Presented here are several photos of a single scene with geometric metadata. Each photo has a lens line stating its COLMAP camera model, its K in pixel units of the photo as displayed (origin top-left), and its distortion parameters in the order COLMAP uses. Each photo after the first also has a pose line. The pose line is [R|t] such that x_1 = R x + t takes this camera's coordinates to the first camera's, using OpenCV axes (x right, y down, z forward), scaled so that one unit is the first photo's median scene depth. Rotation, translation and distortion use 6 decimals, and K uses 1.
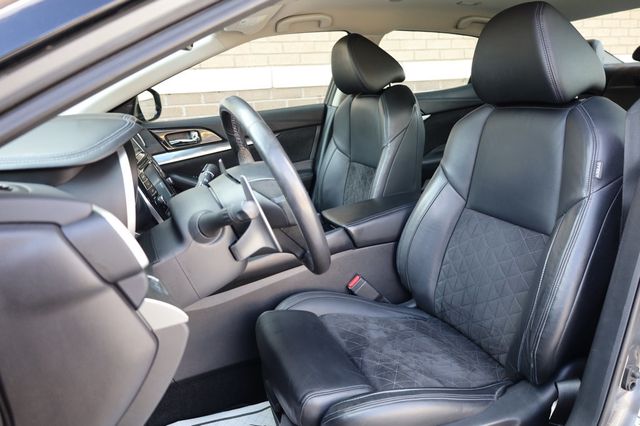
lens RADIAL K [[457.5, 0, 320.0], [0, 457.5, 213.0], [0, 0, 1]] dist [0.003920, -0.000424]
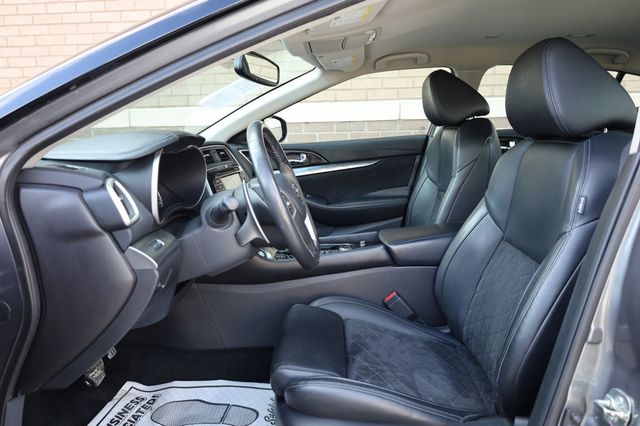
lens RADIAL K [[465.4, 0, 320.0], [0, 465.4, 213.0], [0, 0, 1]] dist [-0.005123, 0.001643]
pose [[0.912619, 0.102371, -0.395787, 0.332163], [-0.130481, 0.990443, -0.044688, 0.026203], [0.387430, 0.092426, 0.917254, -0.078302]]
